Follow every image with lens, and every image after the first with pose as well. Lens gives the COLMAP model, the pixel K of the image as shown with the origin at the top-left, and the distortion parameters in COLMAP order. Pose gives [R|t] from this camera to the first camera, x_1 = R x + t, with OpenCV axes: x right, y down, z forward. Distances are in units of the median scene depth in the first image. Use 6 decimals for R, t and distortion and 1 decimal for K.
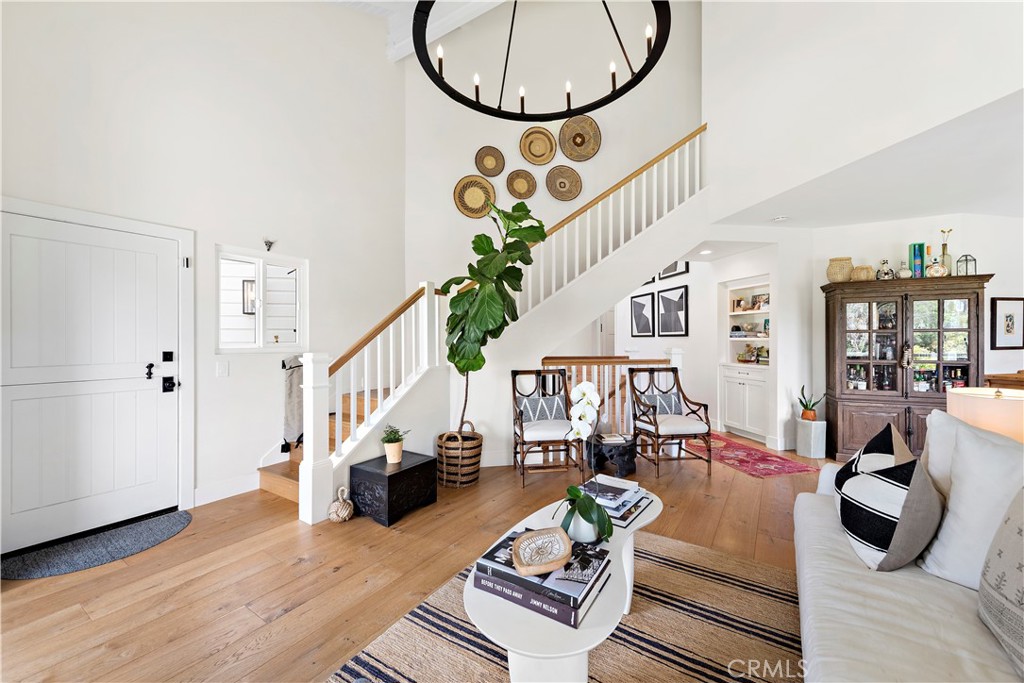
lens RADIAL K [[404.3, 0, 515.7], [0, 404.3, 340.5], [0, 0, 1]] dist [0.012876, -0.001152]
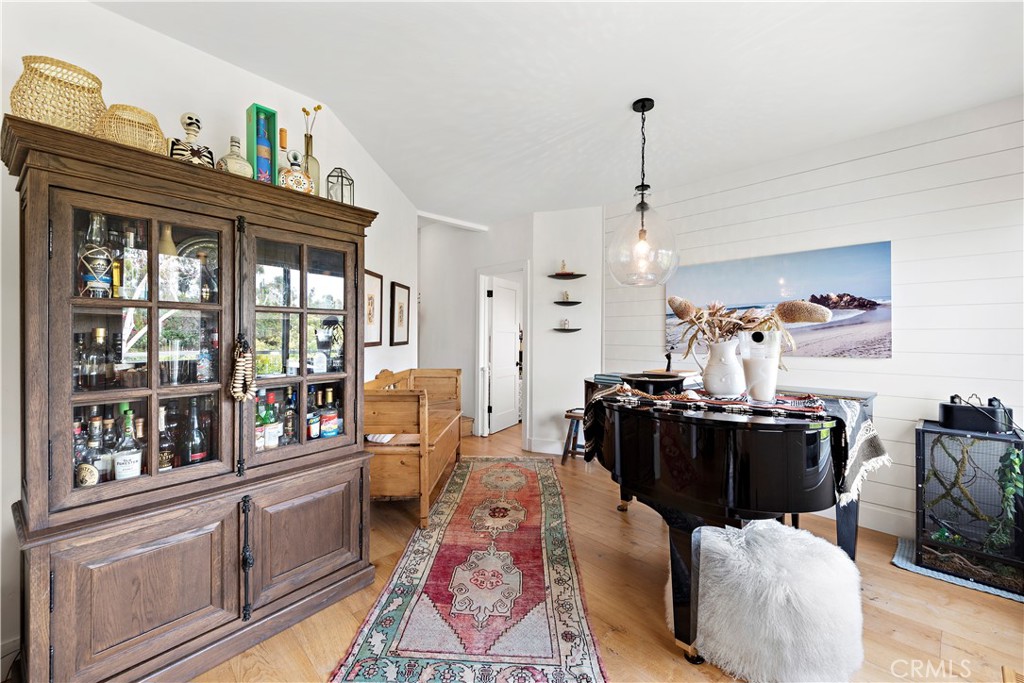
lens RADIAL K [[405.4, 0, 518.2], [0, 405.4, 335.3], [0, 0, 1]] dist [0.000409, -0.000663]
pose [[0.207252, -0.000894, 0.978287, 0.612361], [-0.004333, 0.999989, 0.001832, 0.001423], [-0.978278, -0.004618, 0.207246, 0.640501]]
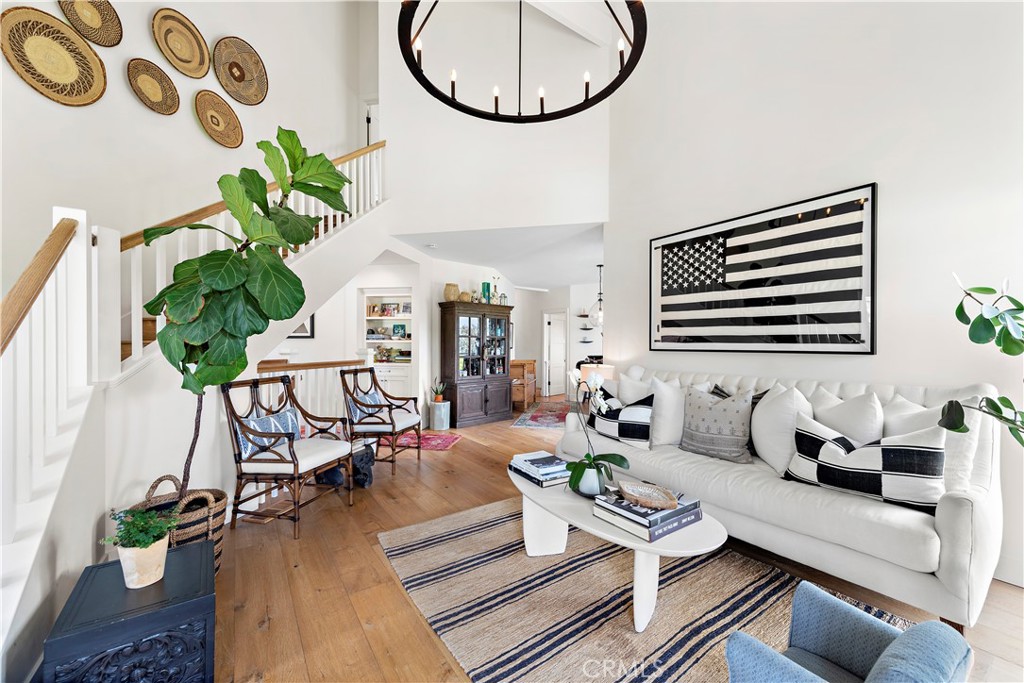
lens RADIAL K [[404.3, 0, 509.7], [0, 404.3, 345.6], [0, 0, 1]] dist [0.012876, -0.001152]
pose [[0.371685, 0.004137, 0.928350, -0.456736], [-0.000903, 0.999991, -0.004094, 0.016637], [-0.928359, 0.000683, 0.371685, 0.323737]]
